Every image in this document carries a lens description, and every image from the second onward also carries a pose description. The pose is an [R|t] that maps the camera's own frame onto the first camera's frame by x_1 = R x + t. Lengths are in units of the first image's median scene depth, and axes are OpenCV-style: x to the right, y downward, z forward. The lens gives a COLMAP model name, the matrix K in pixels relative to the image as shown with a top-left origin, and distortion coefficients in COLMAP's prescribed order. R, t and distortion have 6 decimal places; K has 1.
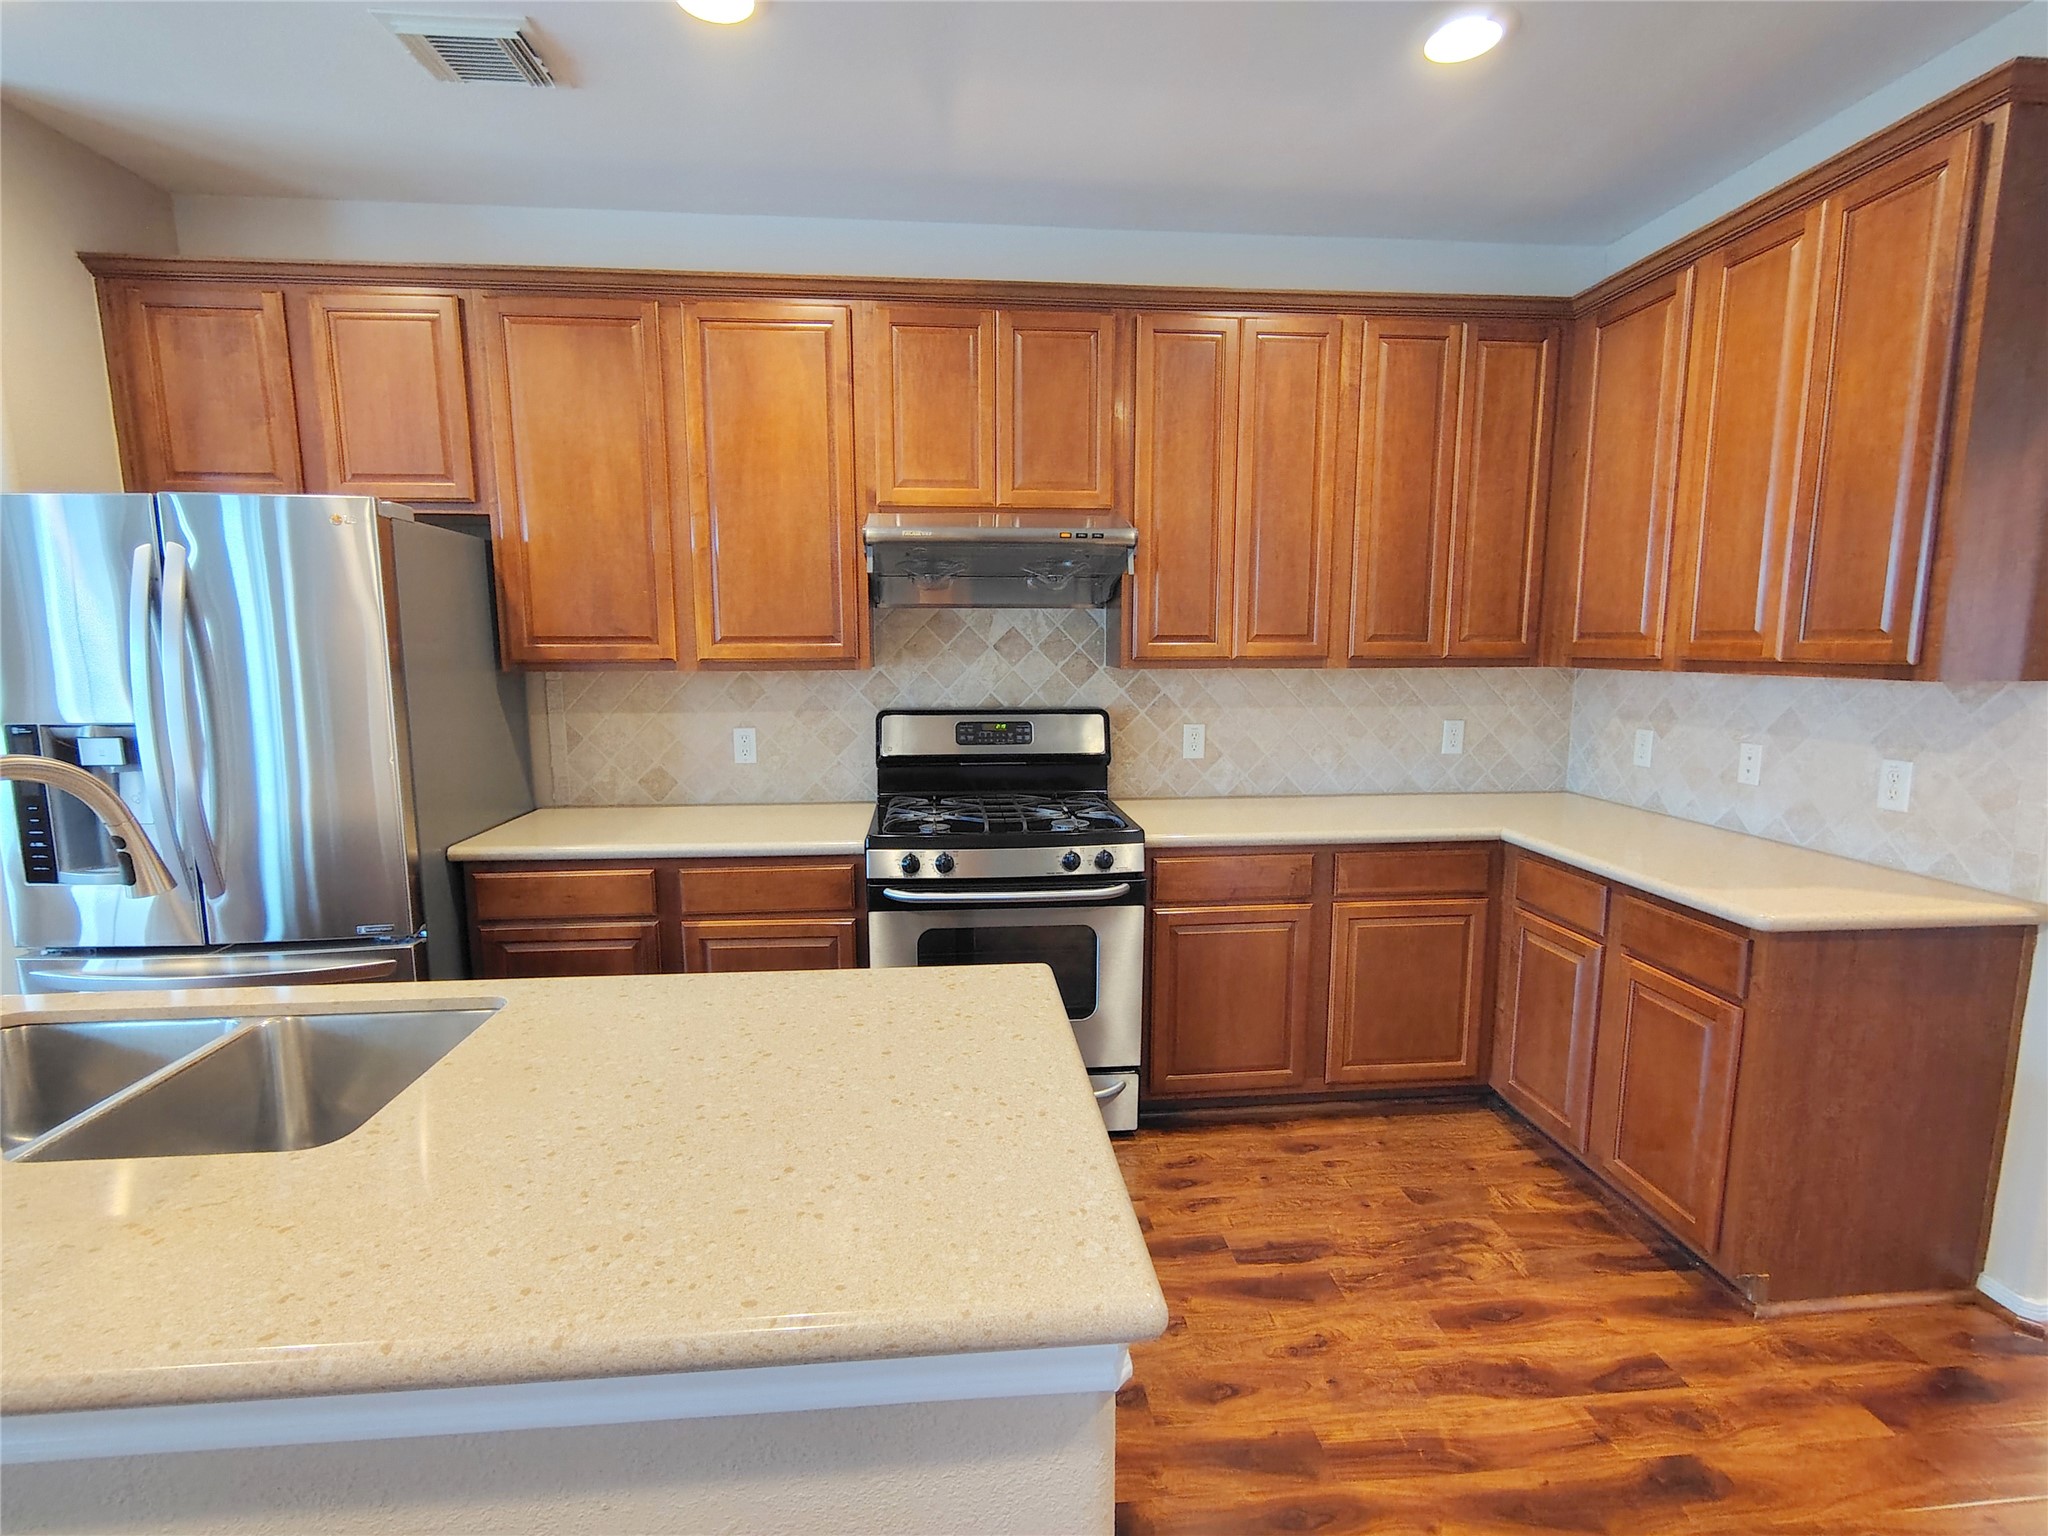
lens RADIAL K [[959.4, 0, 1018.6], [0, 959.4, 772.6], [0, 0, 1]] dist [-0.001027, 0.000370]
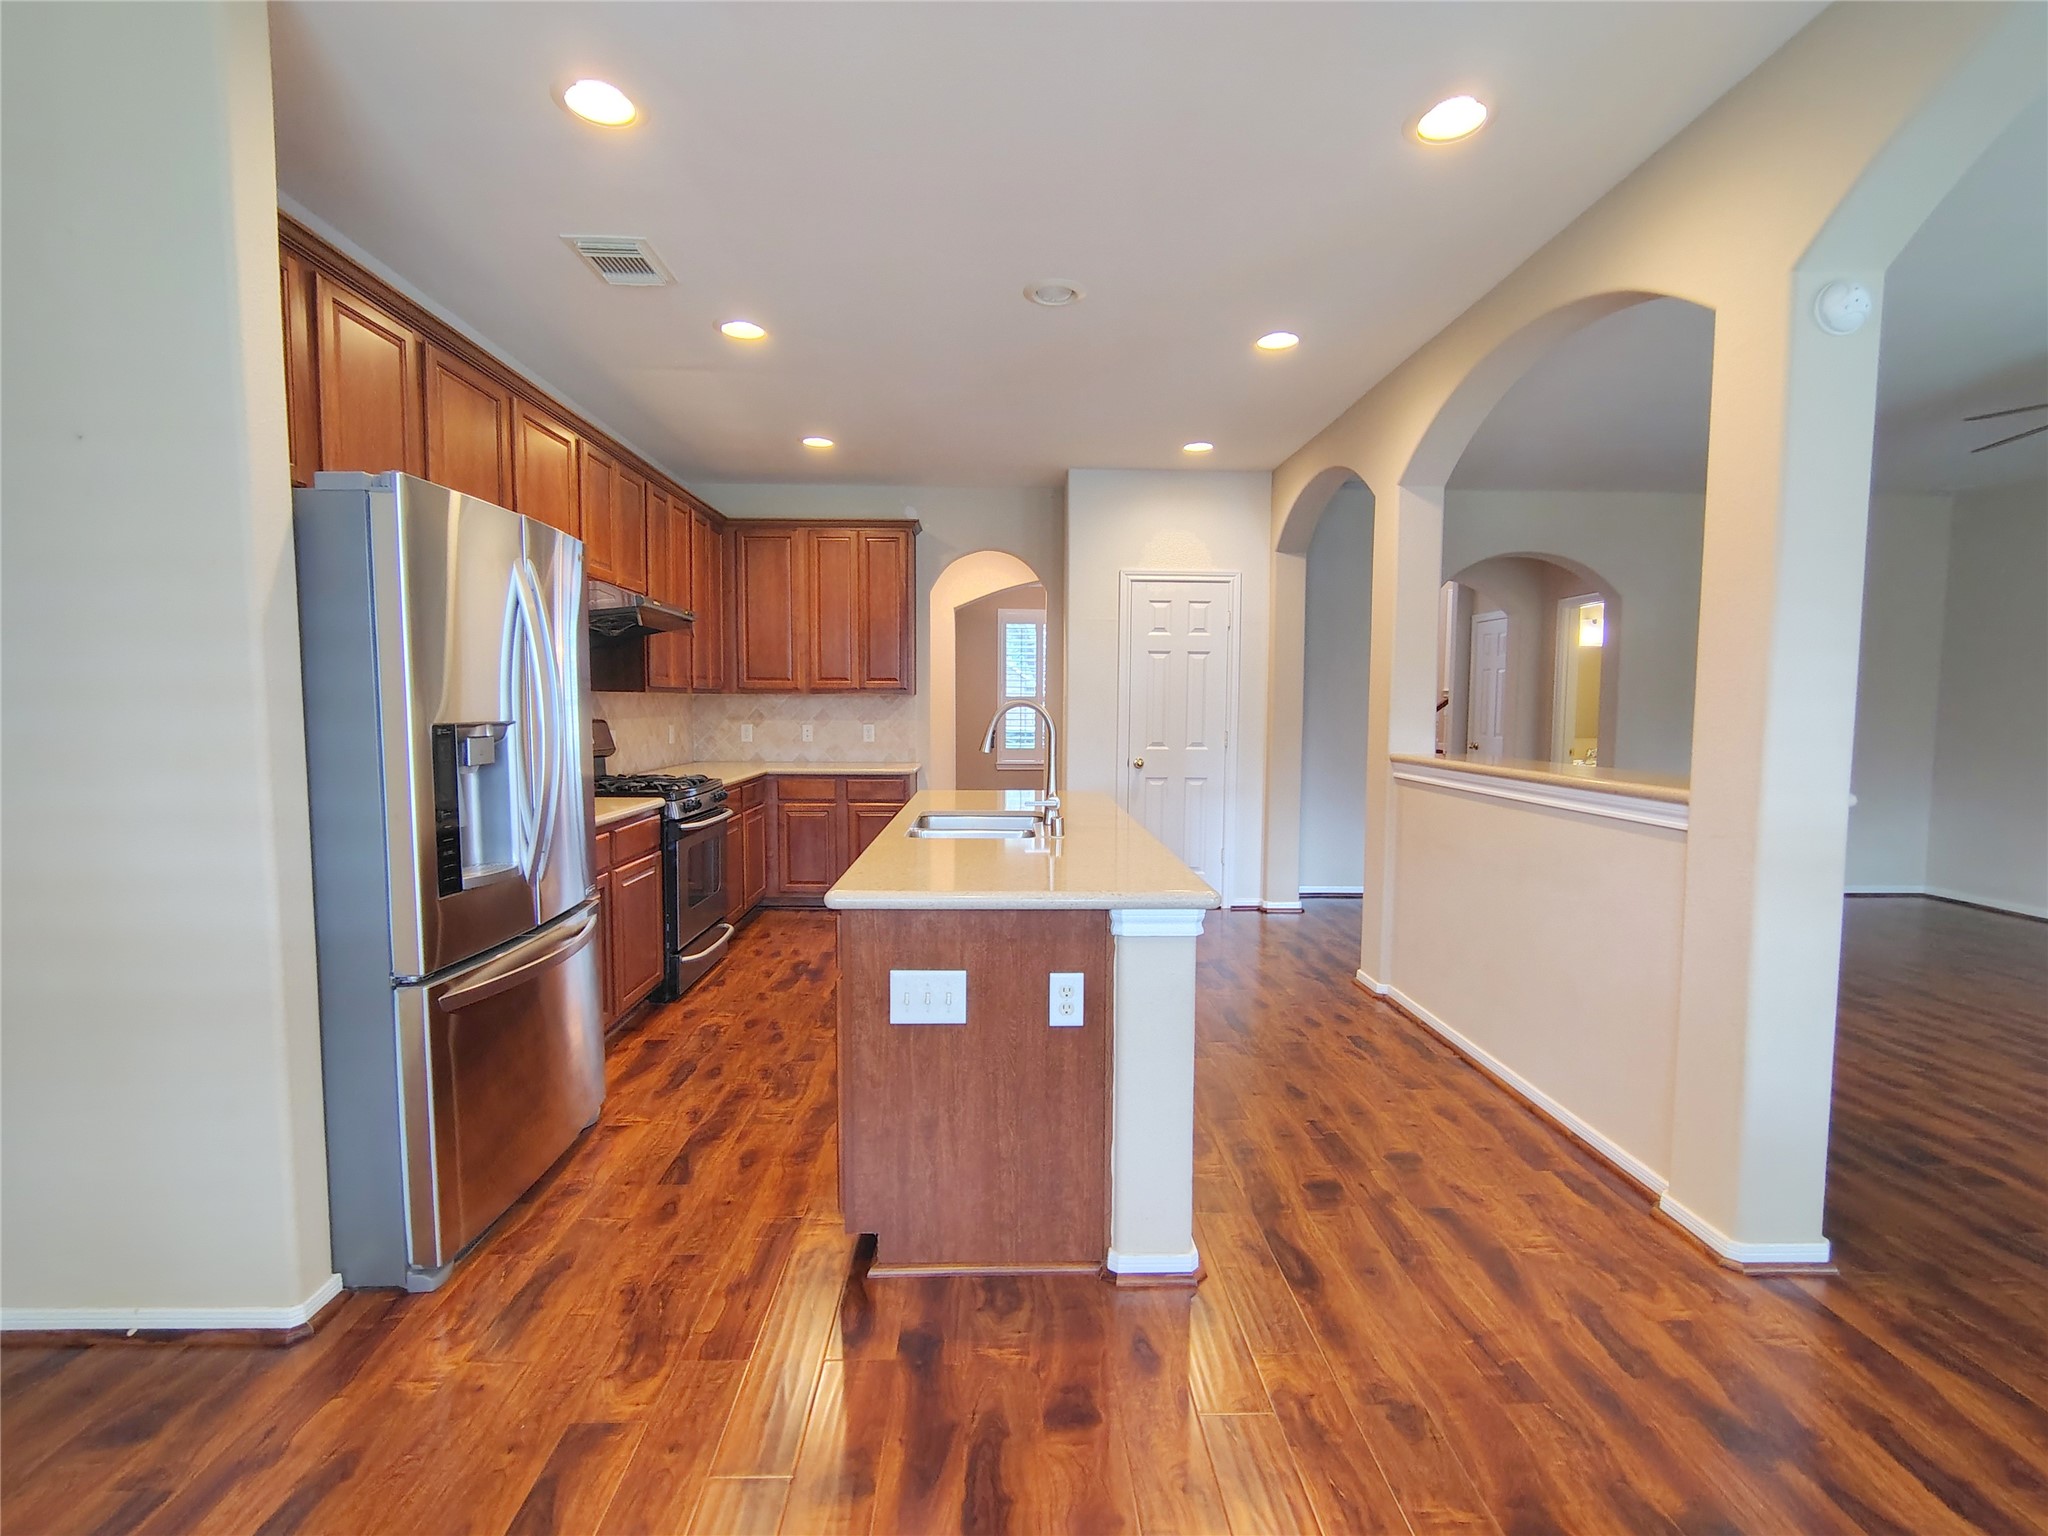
lens RADIAL K [[958.6, 0, 1026.7], [0, 958.6, 773.6], [0, 0, 1]] dist [-0.002749, 0.000292]
pose [[0.056202, -0.071450, 0.995860, -1.536752], [0.133361, 0.989035, 0.063434, 0.011752], [-0.989473, 0.129244, 0.065114, 0.295527]]
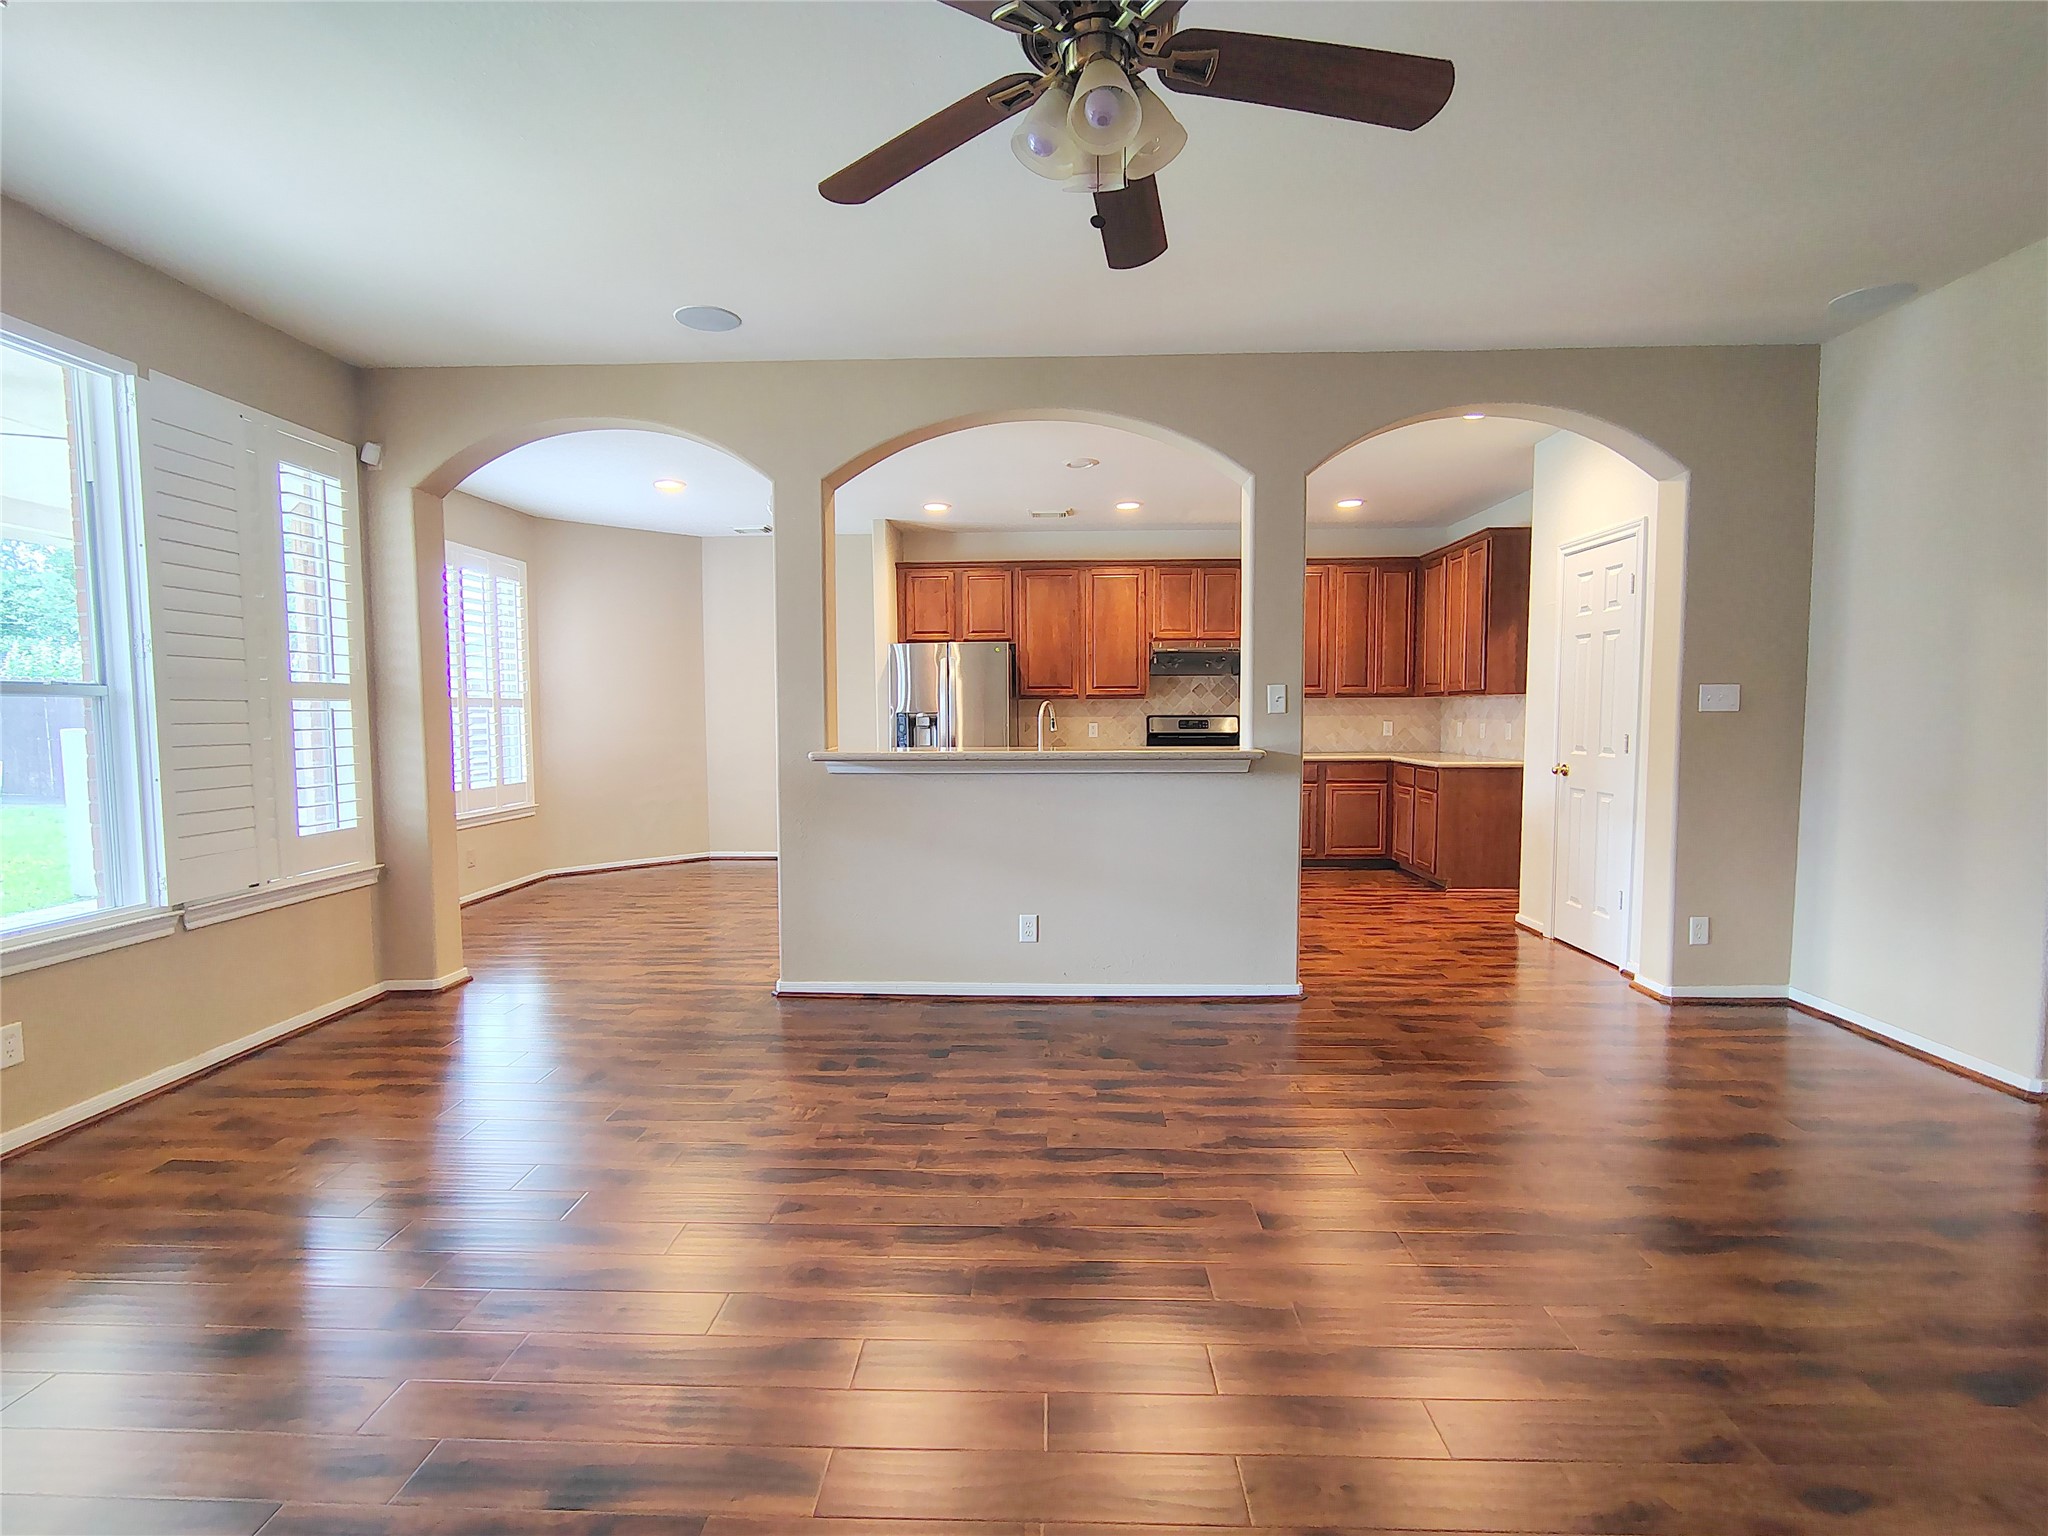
lens RADIAL K [[958.6, 0, 1026.7], [0, 958.6, 773.6], [0, 0, 1]] dist [-0.002749, 0.000292]
pose [[0.993590, 0.003409, -0.112995, -0.195195], [-0.011791, 0.997218, -0.073601, 0.309245], [0.112430, 0.074461, 0.990866, -1.710944]]
